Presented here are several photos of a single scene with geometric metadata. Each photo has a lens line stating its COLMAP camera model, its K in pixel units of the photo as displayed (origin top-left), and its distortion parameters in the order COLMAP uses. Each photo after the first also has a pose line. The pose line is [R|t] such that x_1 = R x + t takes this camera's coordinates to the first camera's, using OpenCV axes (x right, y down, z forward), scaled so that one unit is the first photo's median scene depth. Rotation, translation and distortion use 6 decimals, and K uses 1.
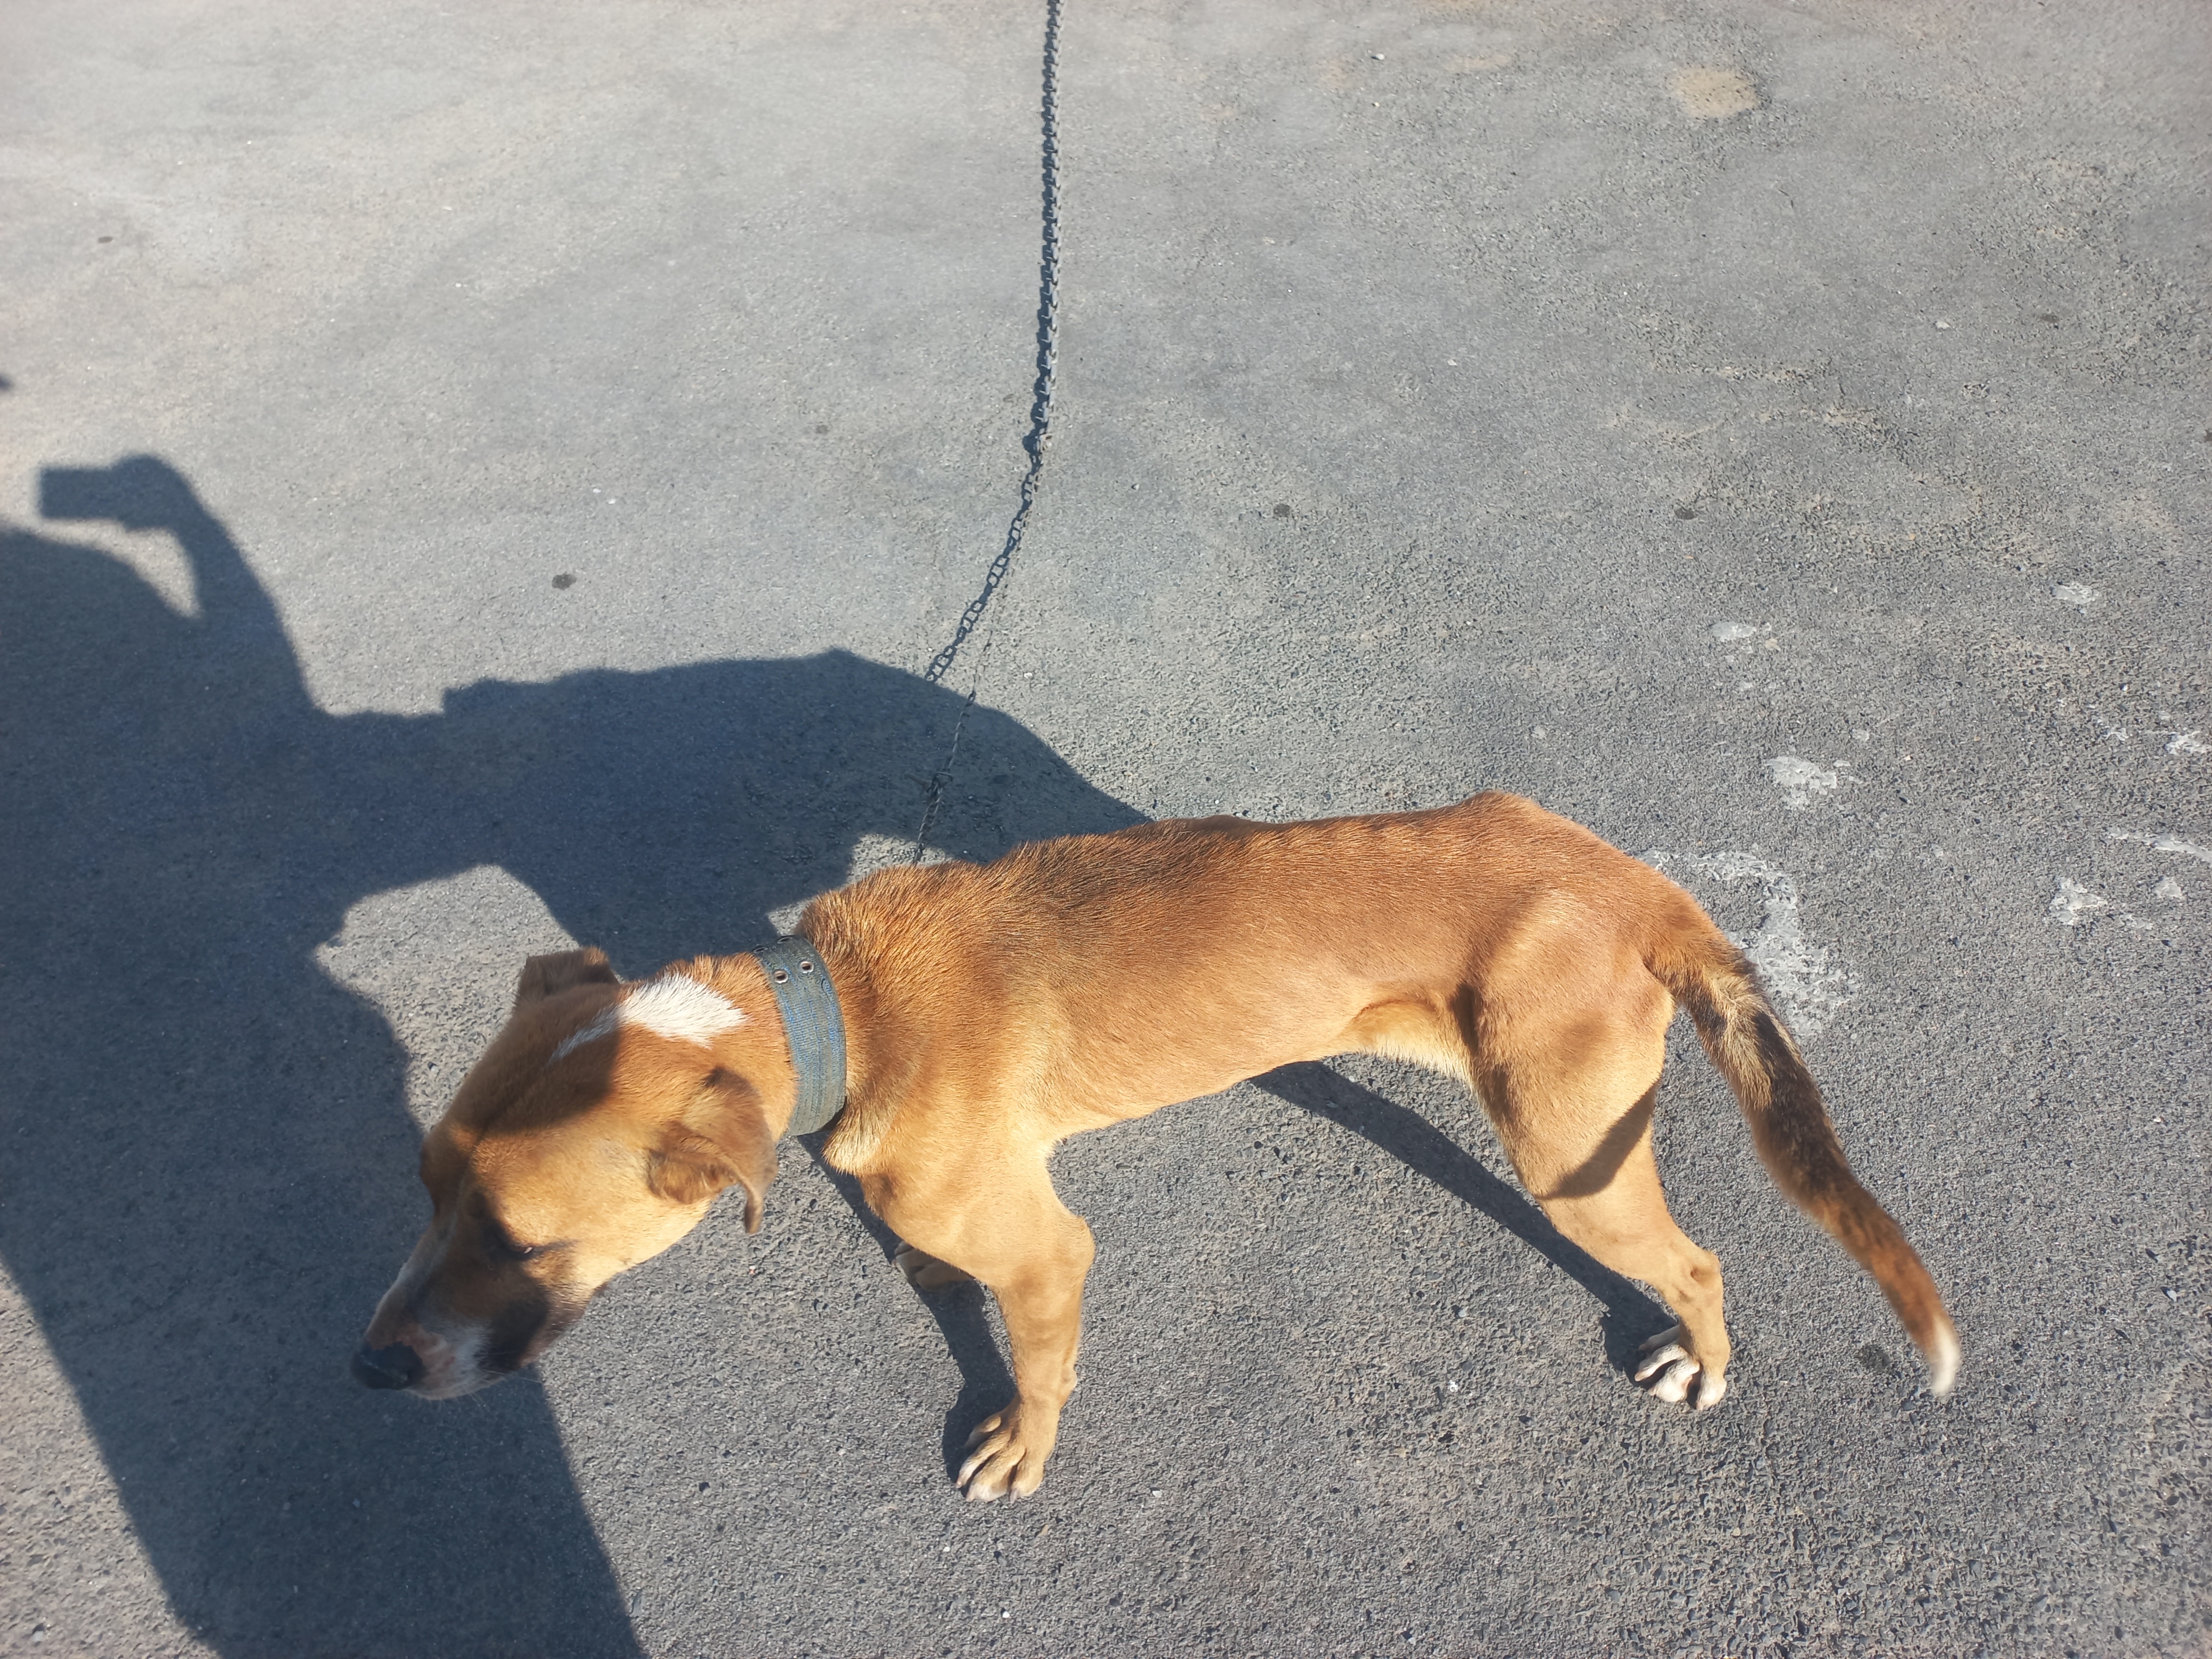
lens RADIAL K [[1591.6, 0, 1120.3], [0, 1591.6, 825.9], [0, 0, 1]] dist [0.025124, 0.008646]
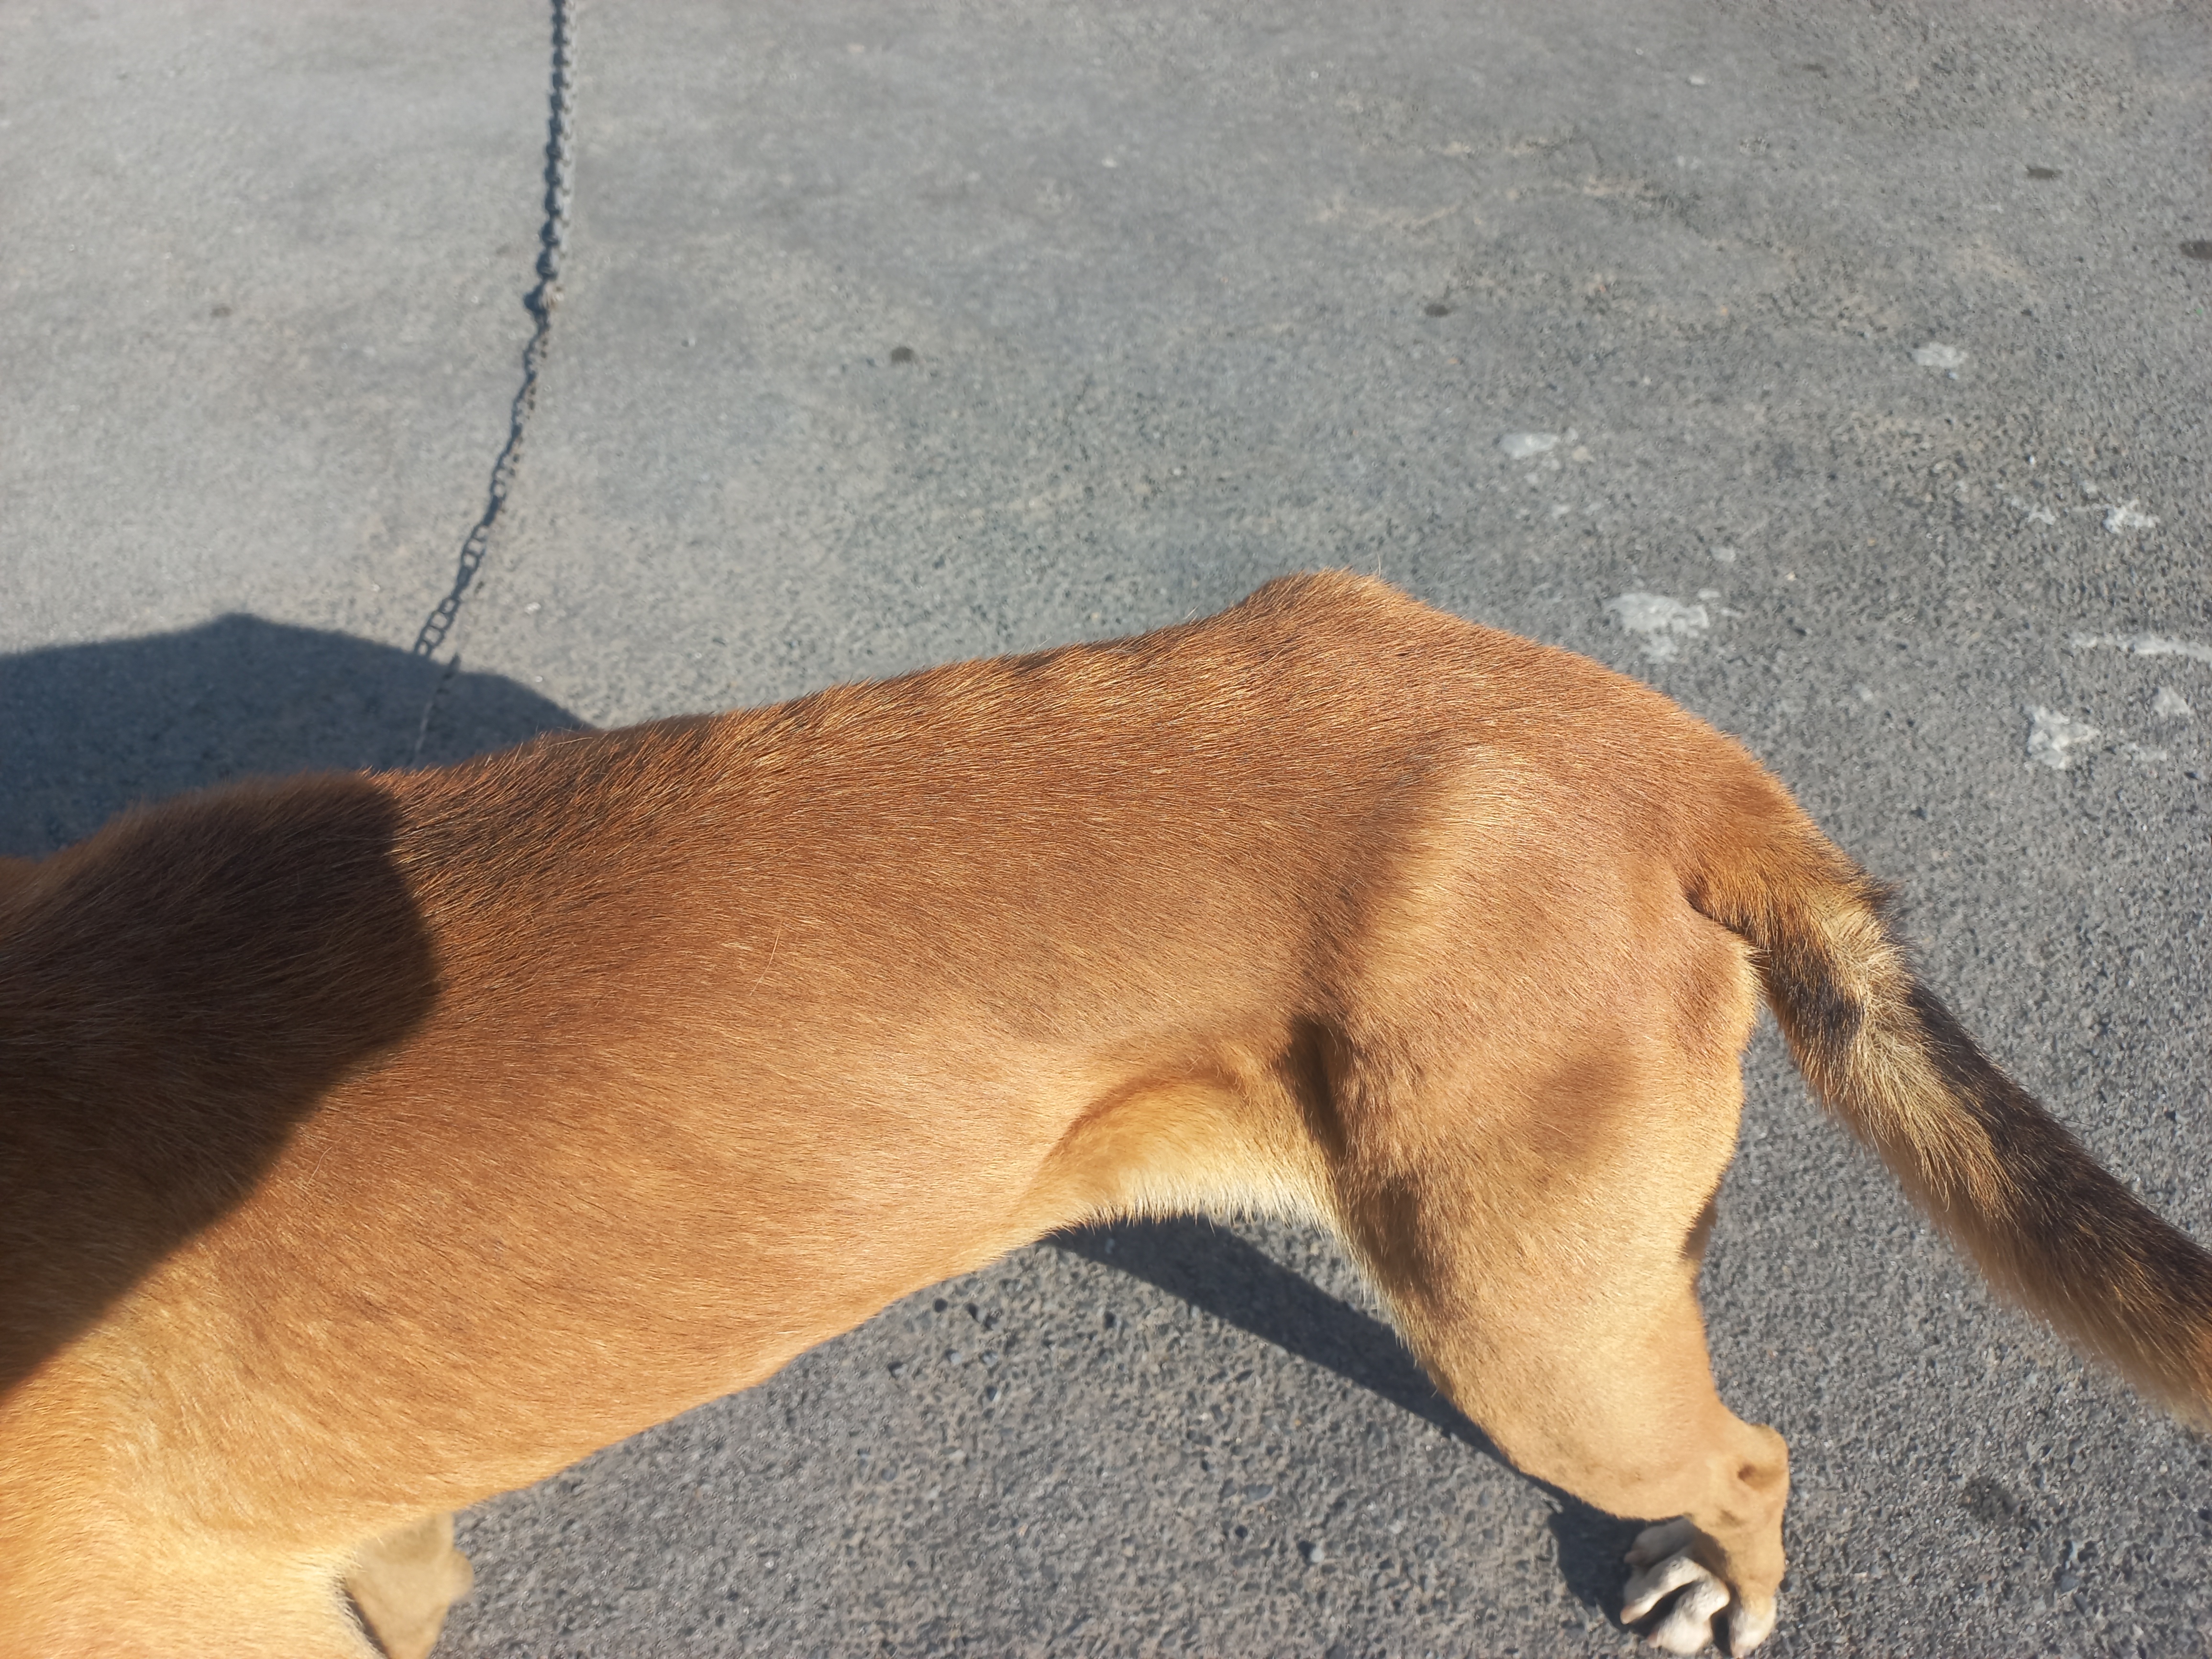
lens RADIAL K [[1591.6, 0, 1121.0], [0, 1591.6, 834.6], [0, 0, 1]] dist [0.025124, 0.008646]
pose [[0.978881, -0.132083, 0.156035, 0.075307], [0.133293, 0.991073, 0.002731, 0.033034], [-0.155003, 0.018125, 0.987748, 0.367220]]
